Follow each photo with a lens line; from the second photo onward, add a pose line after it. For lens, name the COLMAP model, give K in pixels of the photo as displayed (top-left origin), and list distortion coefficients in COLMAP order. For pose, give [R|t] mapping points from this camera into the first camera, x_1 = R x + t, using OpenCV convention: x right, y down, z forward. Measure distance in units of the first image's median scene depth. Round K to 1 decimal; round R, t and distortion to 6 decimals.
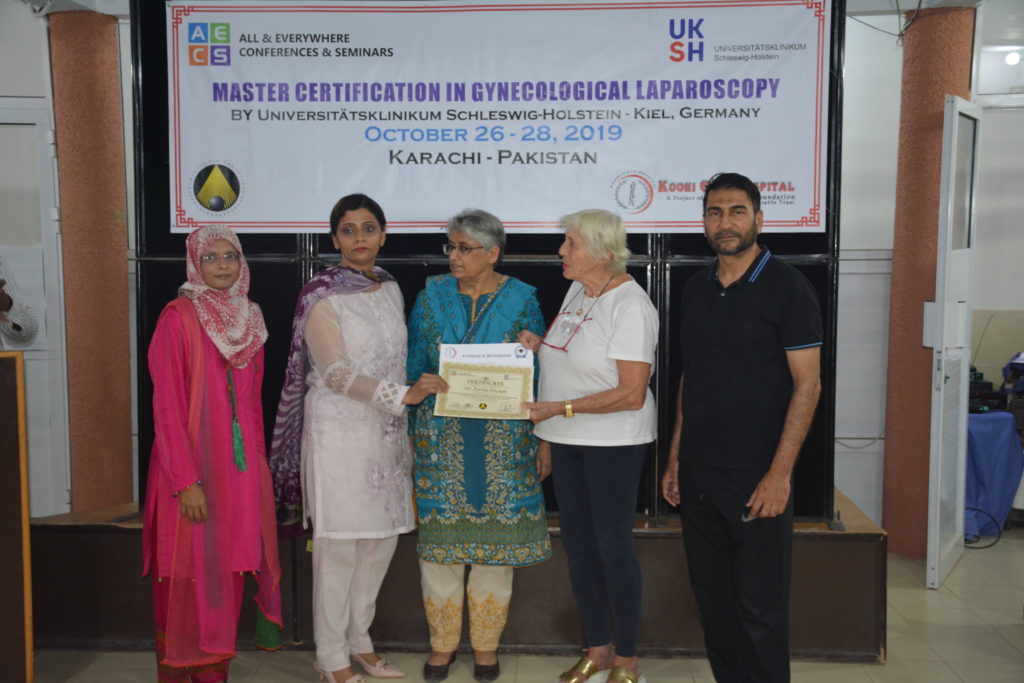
lens RADIAL K [[1201.5, 0, 499.3], [0, 1201.5, 342.9], [0, 0, 1]] dist [0.107984, 0.000000]
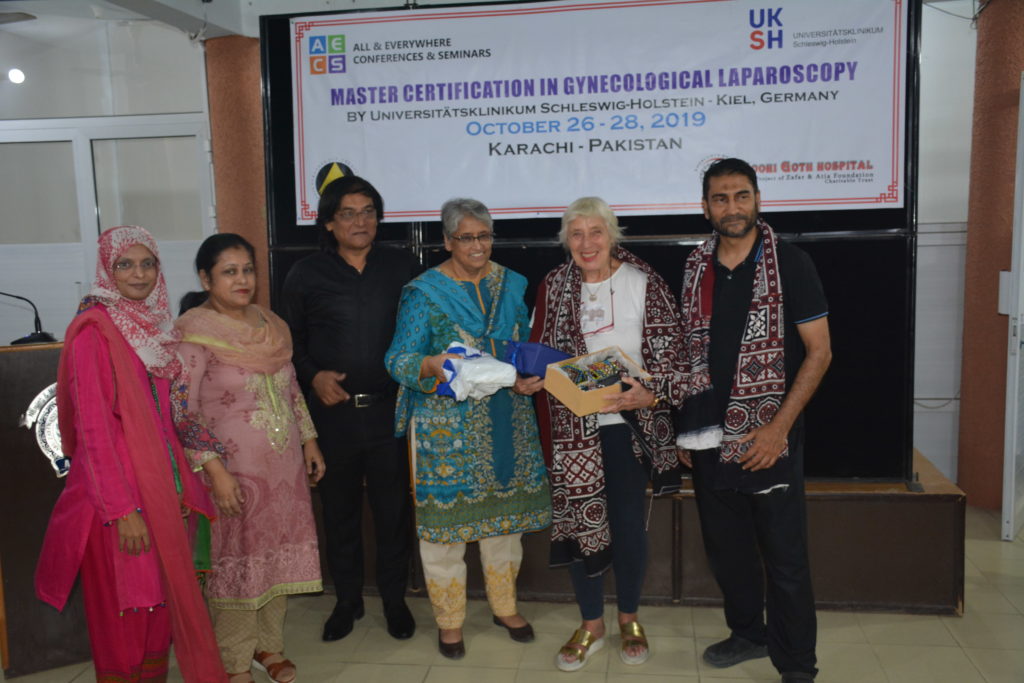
lens RADIAL K [[974.3, 0, 516.7], [0, 974.3, 339.3], [0, 0, 1]] dist [0.003849, 0.000000]
pose [[0.994138, -0.014383, -0.107160, 0.025598], [0.017548, 0.999436, 0.028649, -0.007661], [0.106687, -0.030361, 0.993829, 0.124500]]
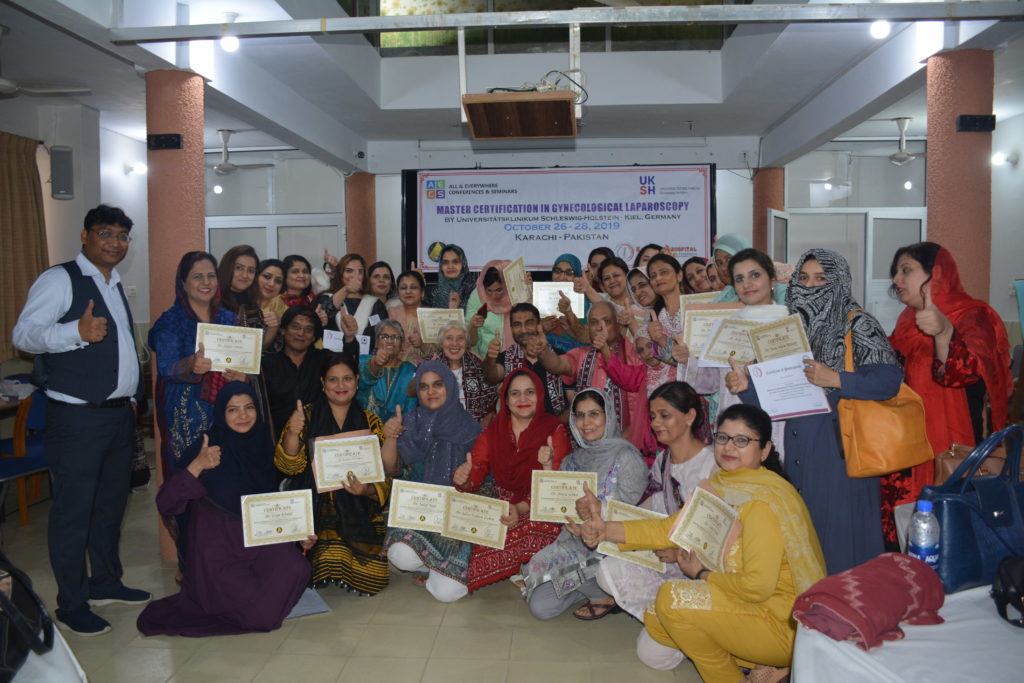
lens RADIAL K [[1122.8, 0, 508.6], [0, 1122.8, 343.7], [0, 0, 1]] dist [-0.021962, 0.000000]
pose [[0.999948, -0.008861, -0.005135, -0.094888], [0.008460, 0.997265, -0.073425, 0.194177], [0.005771, 0.073378, 0.997288, -1.054550]]
